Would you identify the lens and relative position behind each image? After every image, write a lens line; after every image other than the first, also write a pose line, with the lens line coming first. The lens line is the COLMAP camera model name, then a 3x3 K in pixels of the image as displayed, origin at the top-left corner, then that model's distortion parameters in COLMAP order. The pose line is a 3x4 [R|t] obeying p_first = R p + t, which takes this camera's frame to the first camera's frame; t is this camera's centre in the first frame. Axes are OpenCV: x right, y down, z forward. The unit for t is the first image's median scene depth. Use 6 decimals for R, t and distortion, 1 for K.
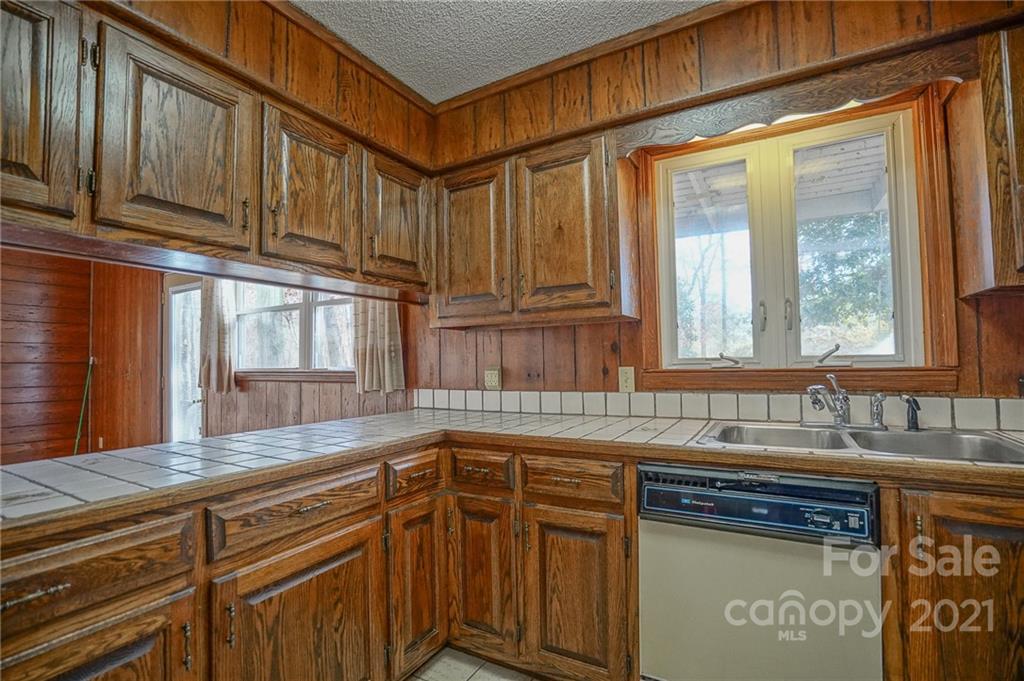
lens RADIAL K [[479.3, 0, 507.2], [0, 479.3, 344.0], [0, 0, 1]] dist [-0.051087, 0.016081]
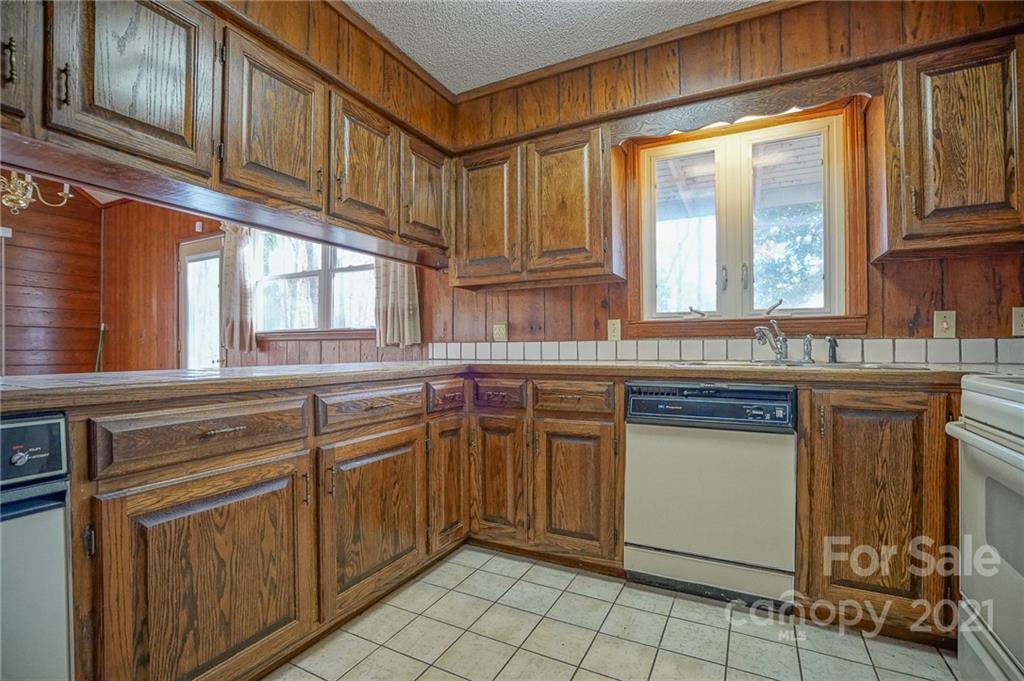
lens RADIAL K [[479.3, 0, 506.9], [0, 479.3, 346.1], [0, 0, 1]] dist [-0.051087, 0.016081]
pose [[0.998915, 0.013410, 0.044589, -0.092844], [-0.014744, 0.999449, 0.029736, 0.100402], [-0.044166, -0.030361, 0.998563, -0.248014]]
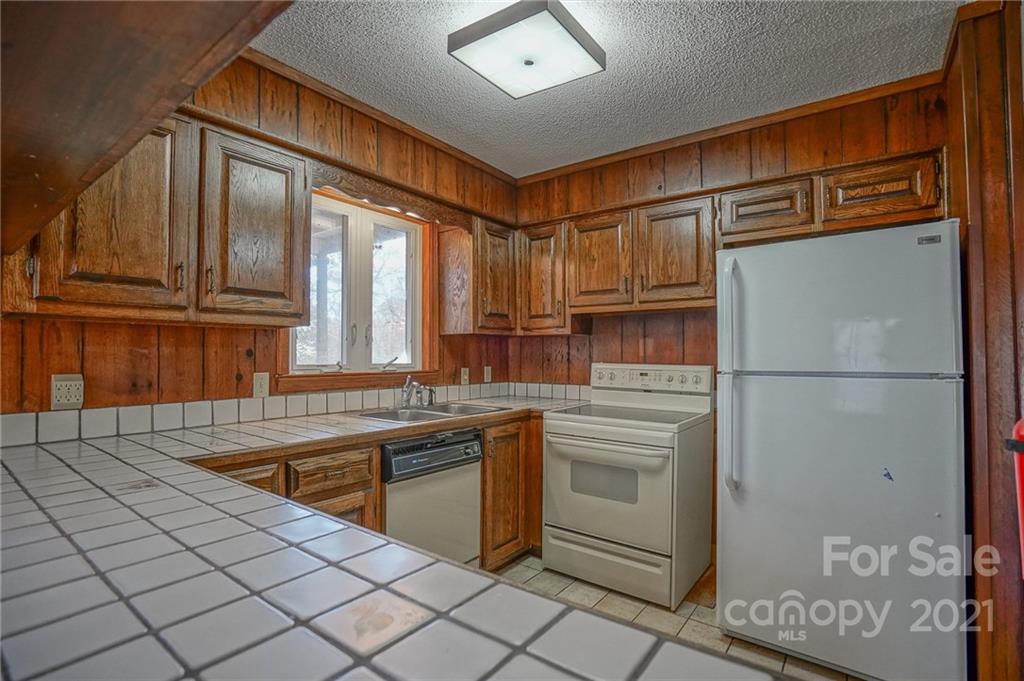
lens RADIAL K [[479.3, 0, 510.3], [0, 479.3, 346.4], [0, 0, 1]] dist [-0.051087, 0.016081]
pose [[0.111067, 0.041228, 0.992957, -0.864785], [-0.037335, 0.998607, -0.037287, 0.010509], [-0.993111, -0.032931, 0.112451, 0.424652]]
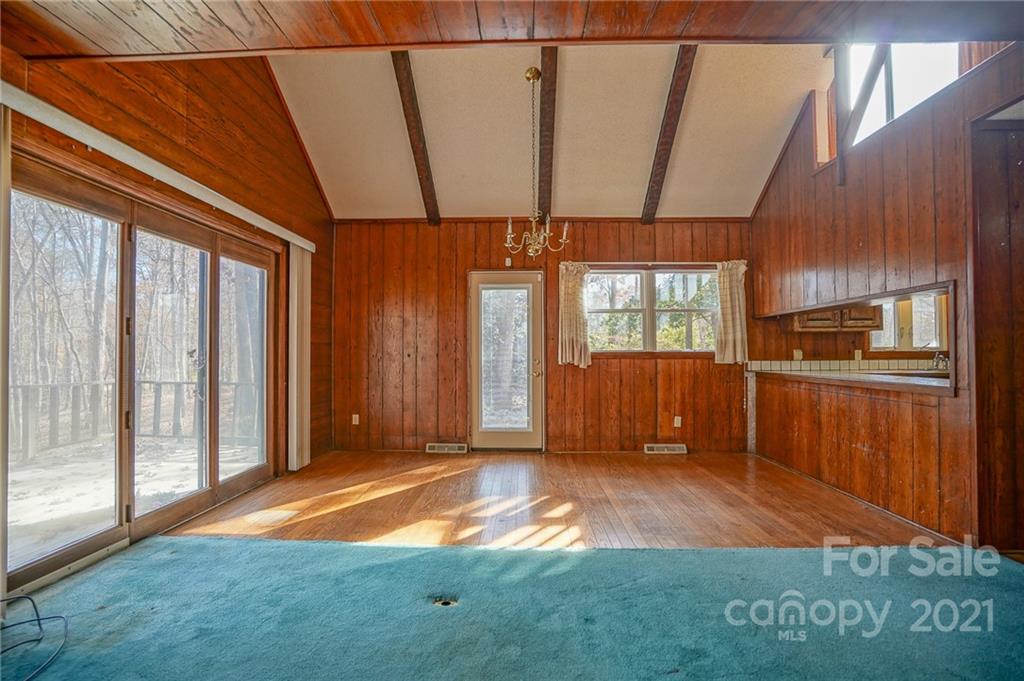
lens RADIAL K [[479.3, 0, 509.9], [0, 479.3, 341.9], [0, 0, 1]] dist [-0.051087, 0.016081]
pose [[0.883090, 0.025728, 0.468499, -3.061470], [-0.030625, 0.999527, 0.002837, 0.064841], [-0.468204, -0.016853, 0.883460, -0.383524]]
